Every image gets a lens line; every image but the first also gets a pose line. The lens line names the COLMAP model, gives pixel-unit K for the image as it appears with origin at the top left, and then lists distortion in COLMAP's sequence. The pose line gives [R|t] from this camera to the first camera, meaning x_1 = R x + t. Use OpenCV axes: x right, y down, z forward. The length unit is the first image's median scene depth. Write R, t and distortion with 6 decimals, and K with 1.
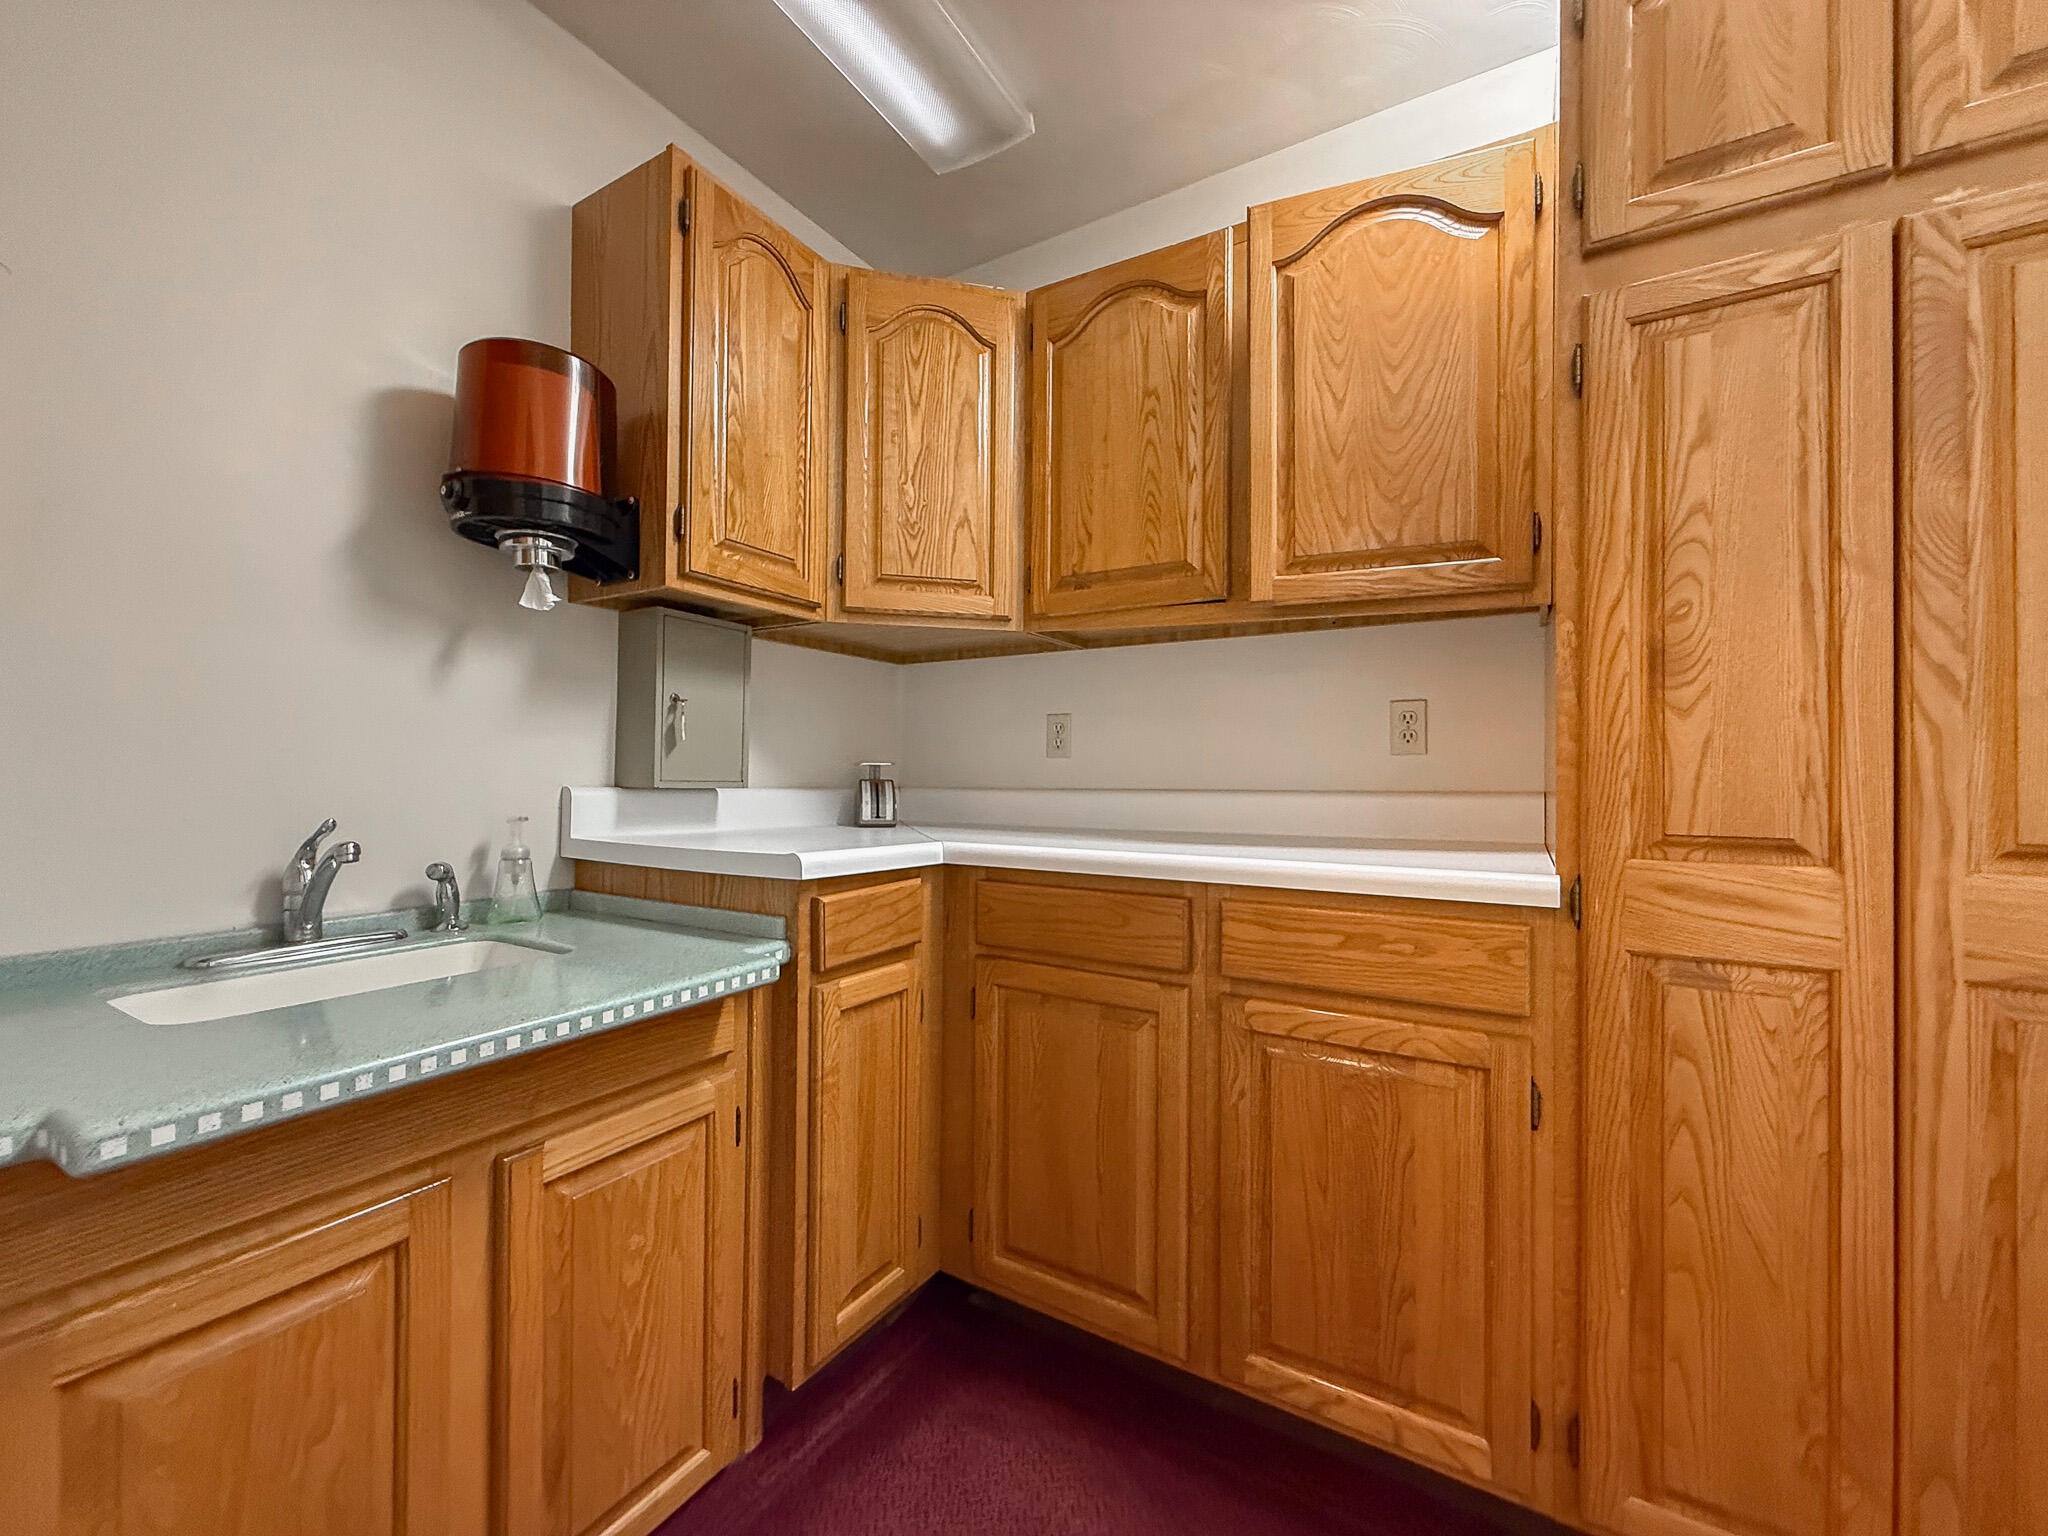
lens RADIAL K [[830.8, 0, 1024.9], [0, 830.8, 759.5], [0, 0, 1]] dist [0.001913, 0.000424]
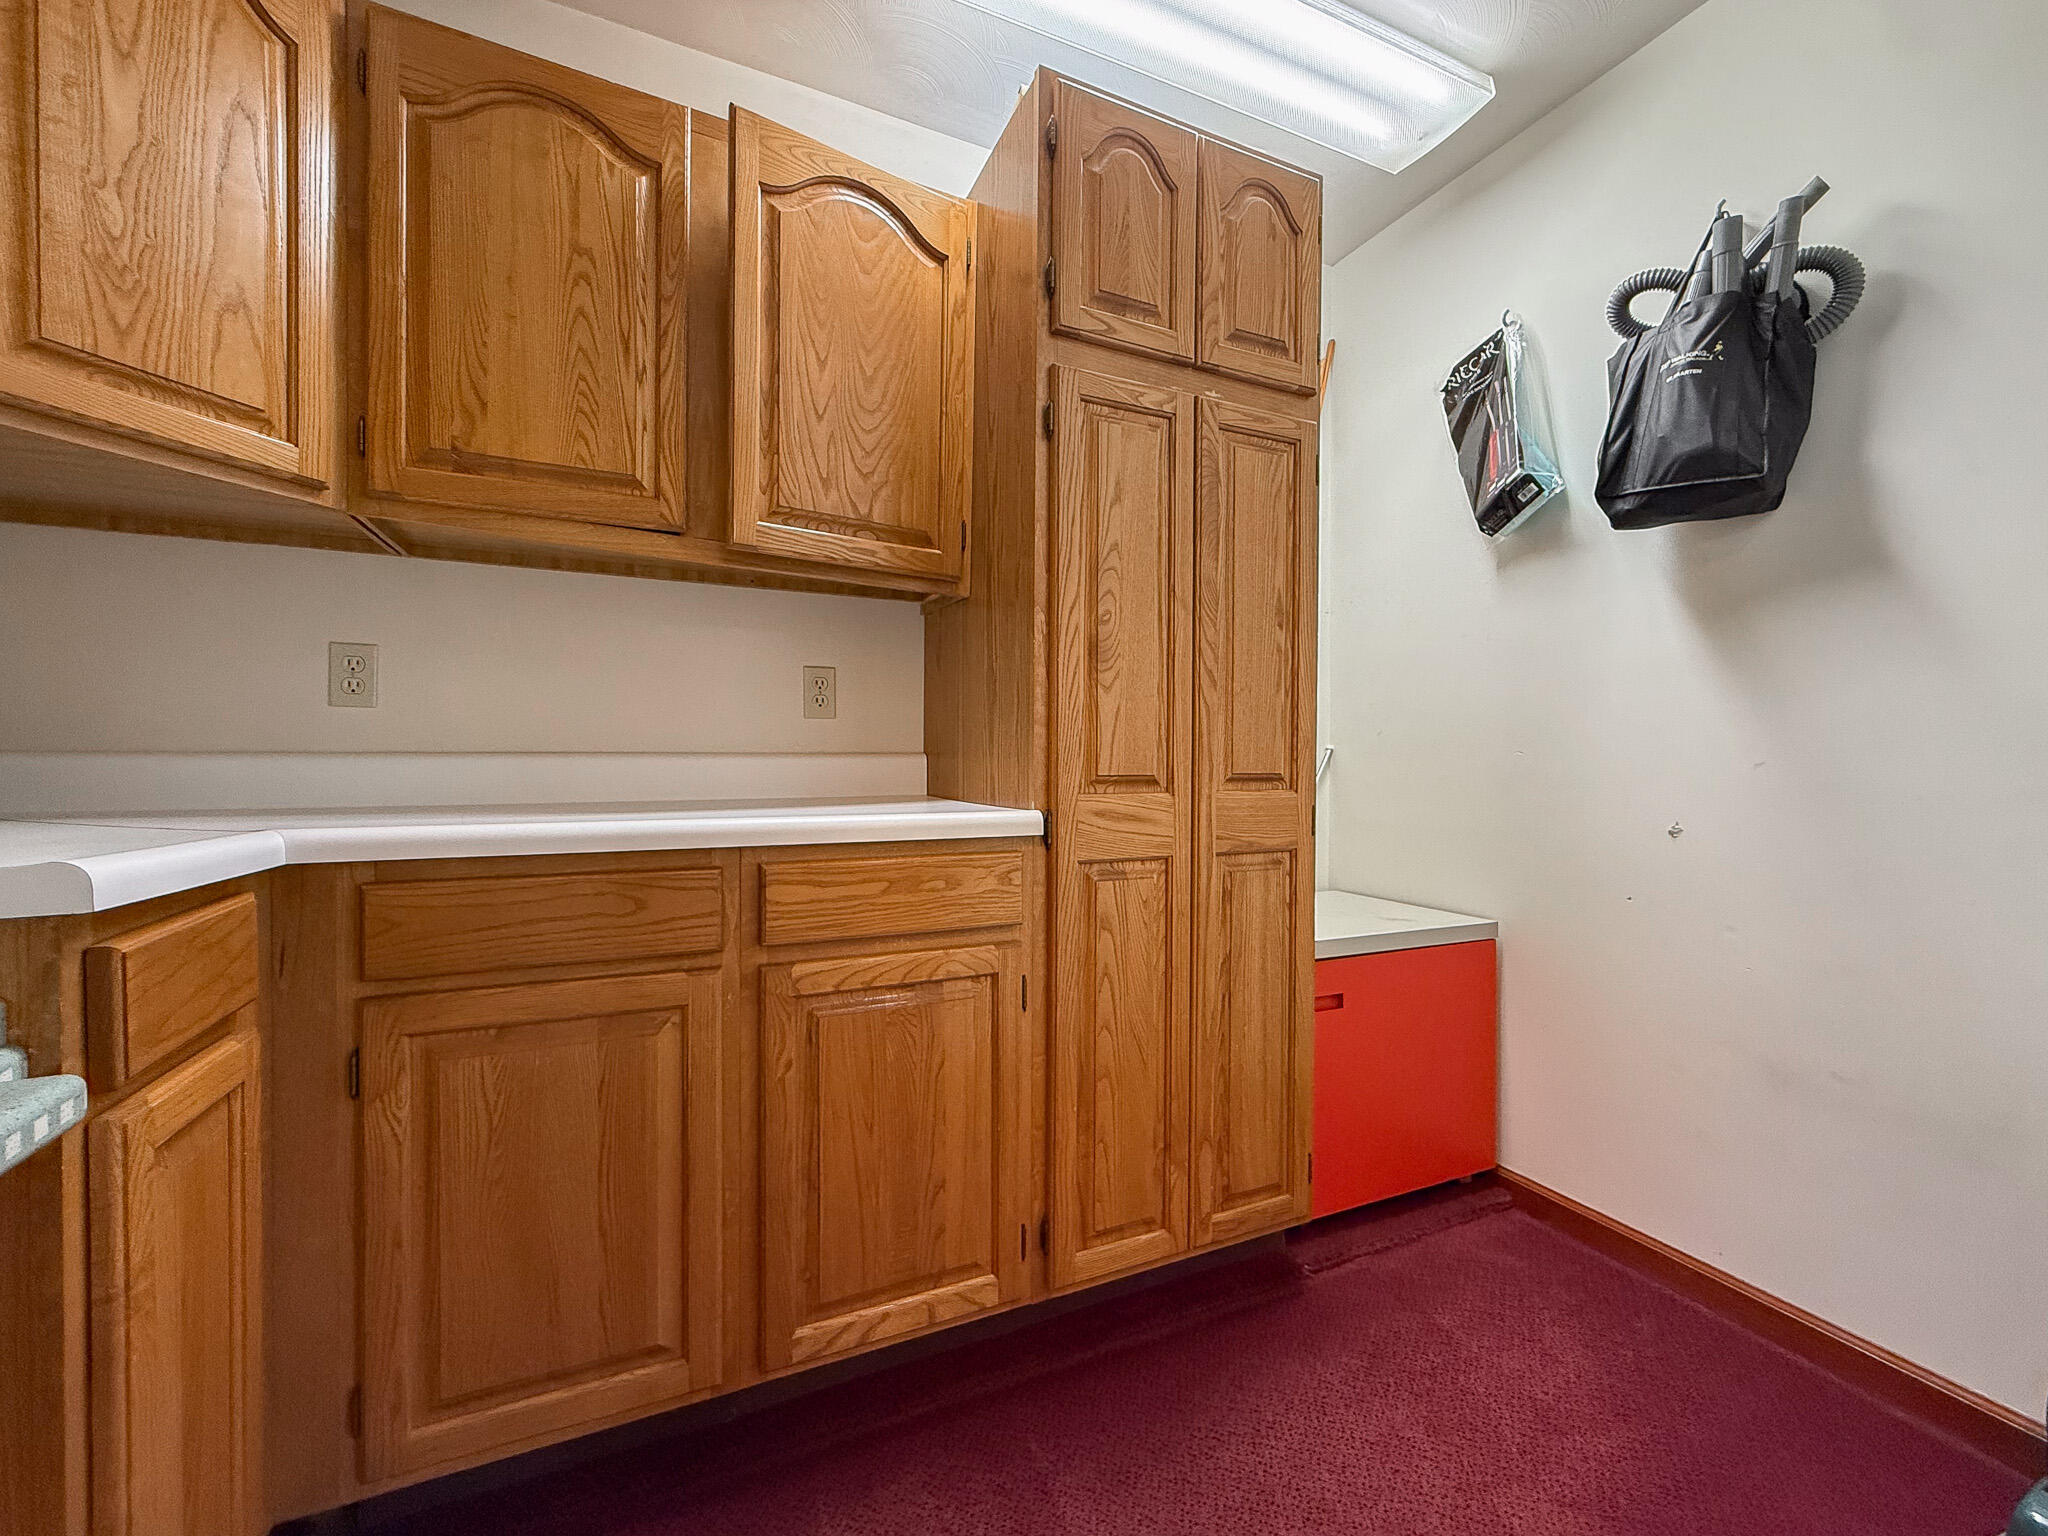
lens RADIAL K [[830.8, 0, 1024.9], [0, 830.8, 759.5], [0, 0, 1]] dist [0.001913, 0.000424]
pose [[0.559208, -0.004848, 0.829013, -0.367374], [-0.018549, 0.999659, 0.018358, 0.031913], [-0.828820, -0.025643, 0.558928, 0.253716]]
